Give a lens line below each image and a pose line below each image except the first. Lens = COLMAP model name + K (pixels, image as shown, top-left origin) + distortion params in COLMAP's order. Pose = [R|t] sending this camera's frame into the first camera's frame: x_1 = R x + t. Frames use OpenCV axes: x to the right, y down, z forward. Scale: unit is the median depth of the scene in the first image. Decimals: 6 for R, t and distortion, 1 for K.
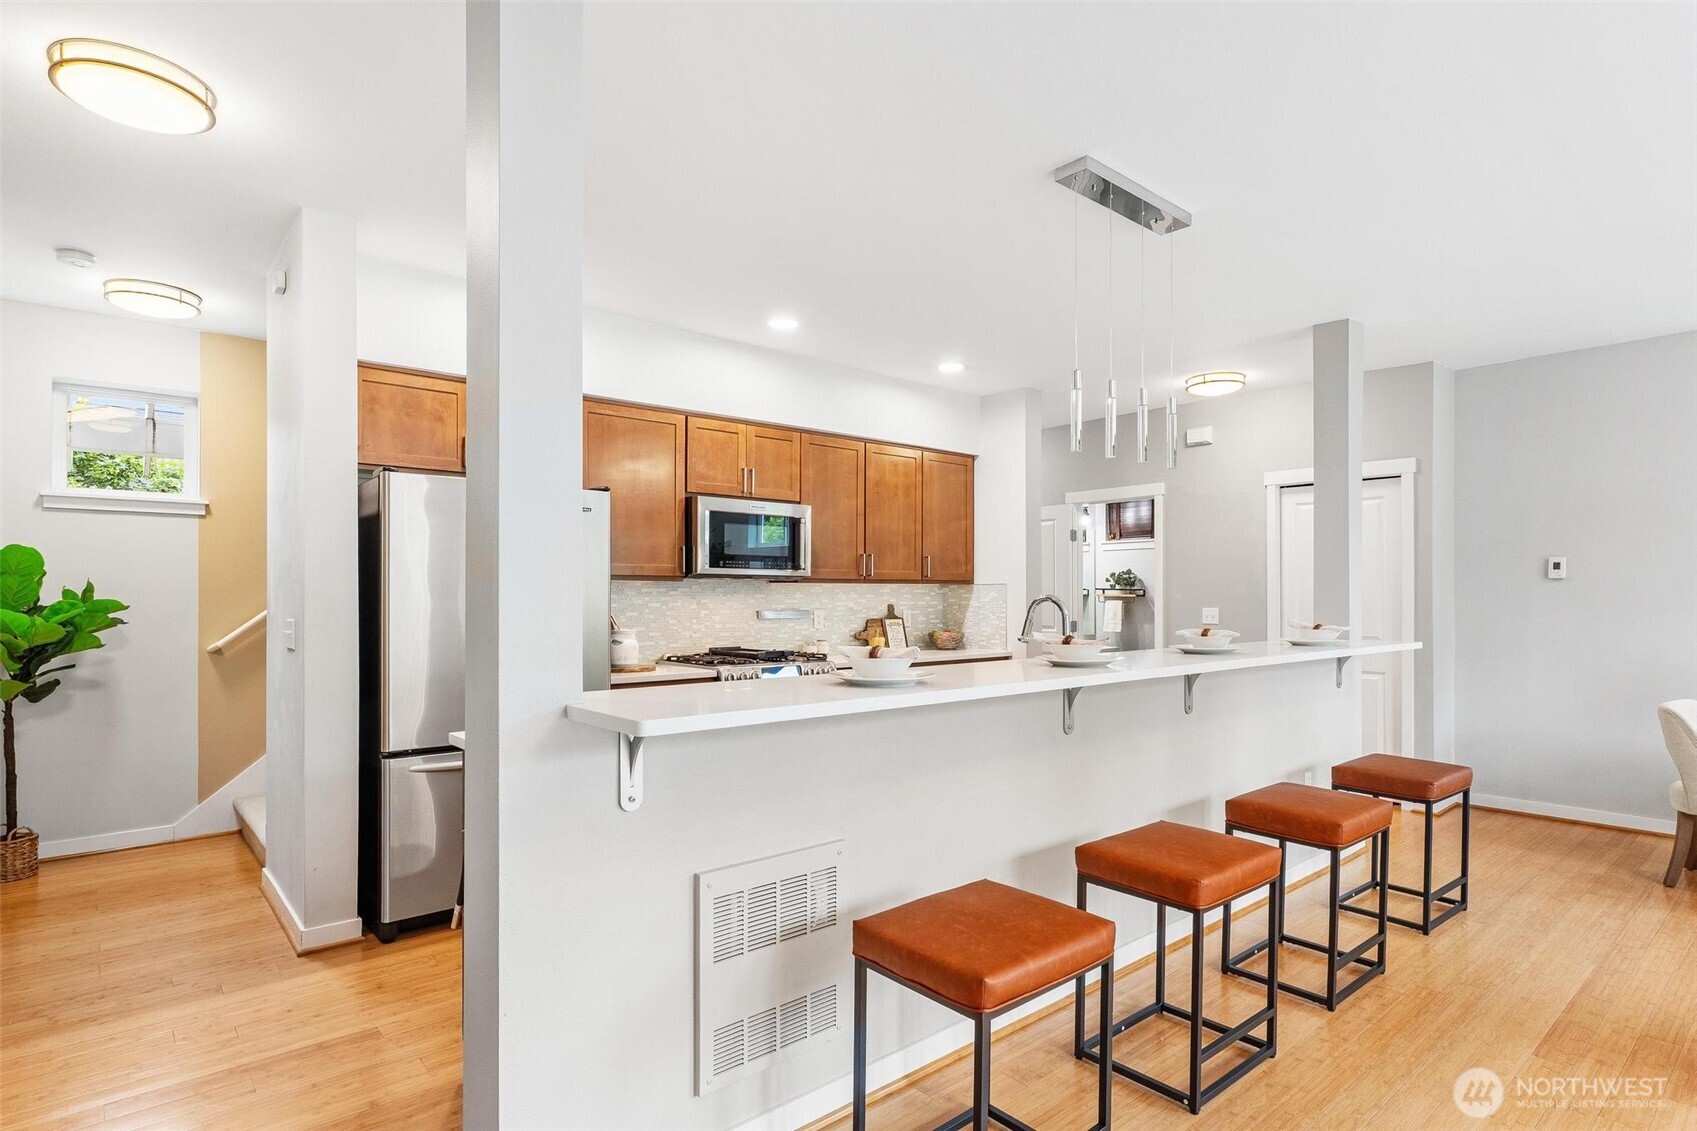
lens RADIAL K [[874.2, 0, 848.5], [0, 874.2, 565.5], [0, 0, 1]] dist [-0.002202, -0.001200]
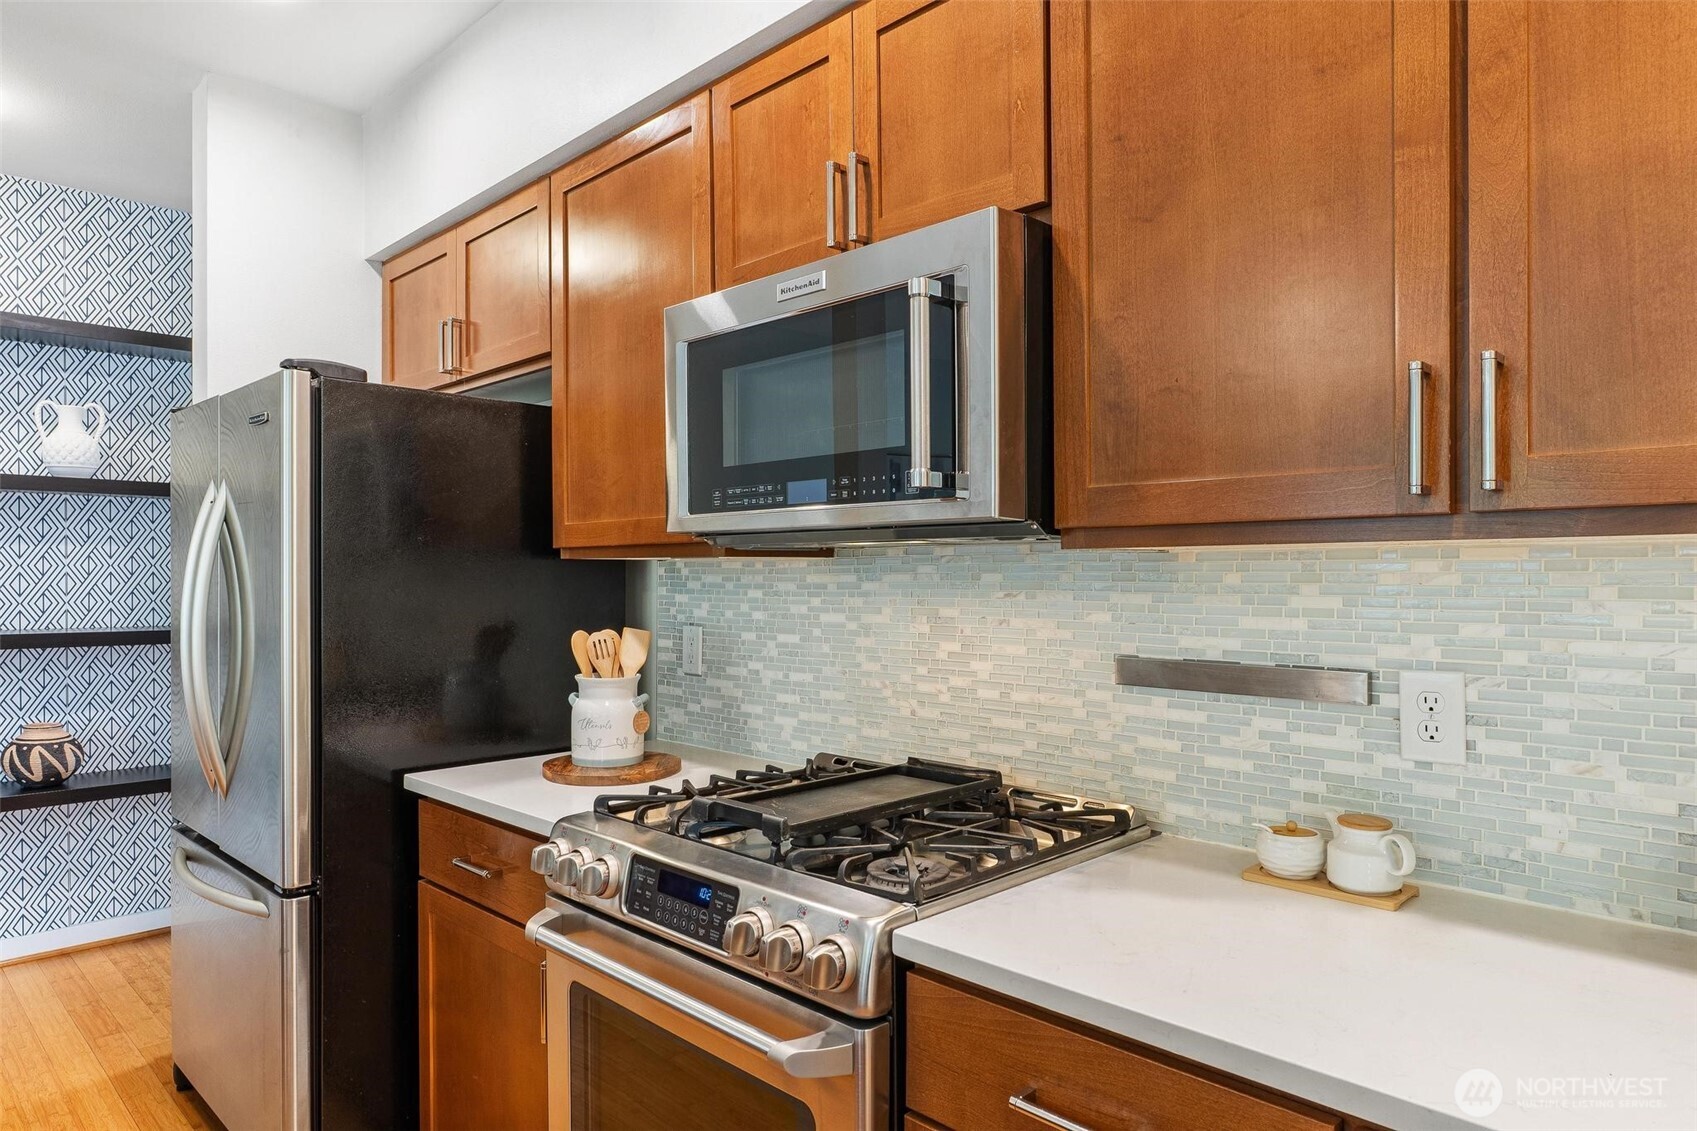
lens RADIAL K [[1026.5, 0, 848.5], [0, 1026.5, 565.5], [0, 0, 1]] dist [-0.001637, -0.000285]
pose [[0.093124, -0.010444, -0.995600, 0.199338], [0.035702, 0.999337, -0.007144, 0.022757], [0.995014, -0.034880, 0.093435, 0.856354]]
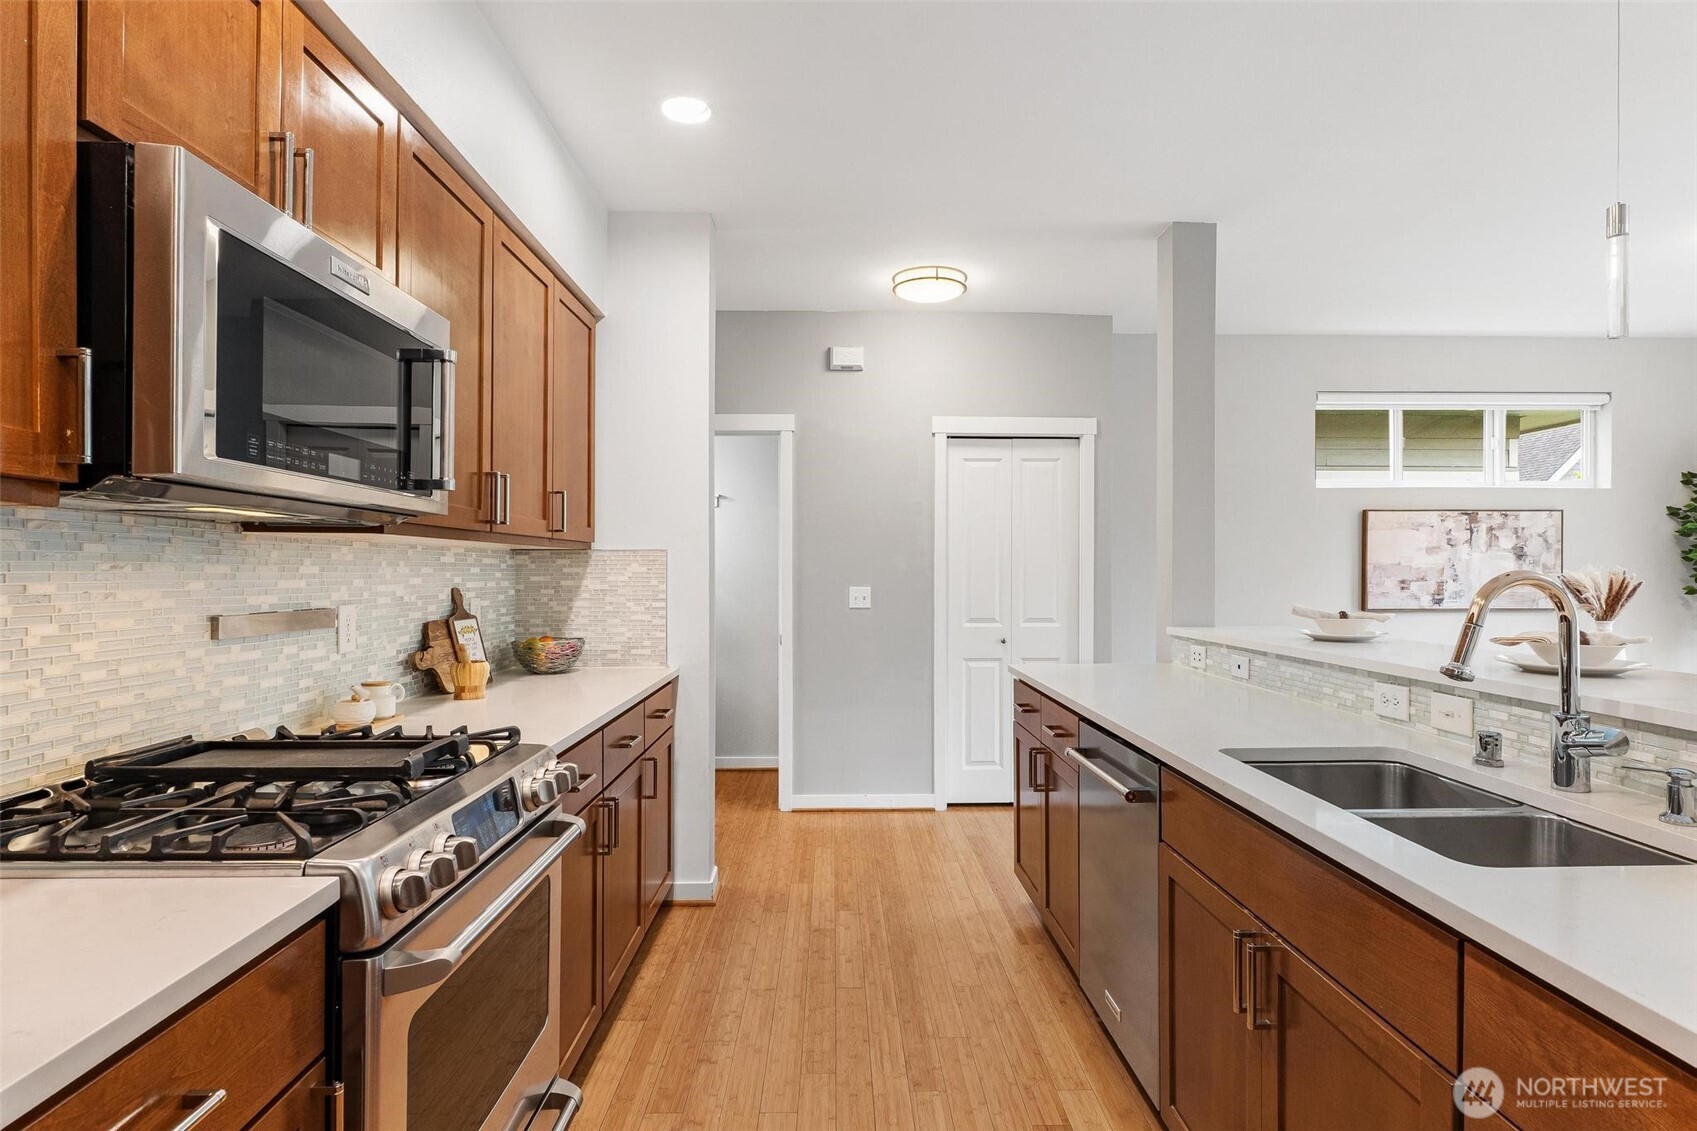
lens RADIAL K [[874.2, 0, 848.5], [0, 874.2, 565.5], [0, 0, 1]] dist [-0.002202, -0.001200]
pose [[0.633546, 0.006723, 0.773676, -0.198918], [-0.029790, 0.999433, 0.015710, 0.020273], [-0.773132, -0.033001, 0.633387, 0.587860]]
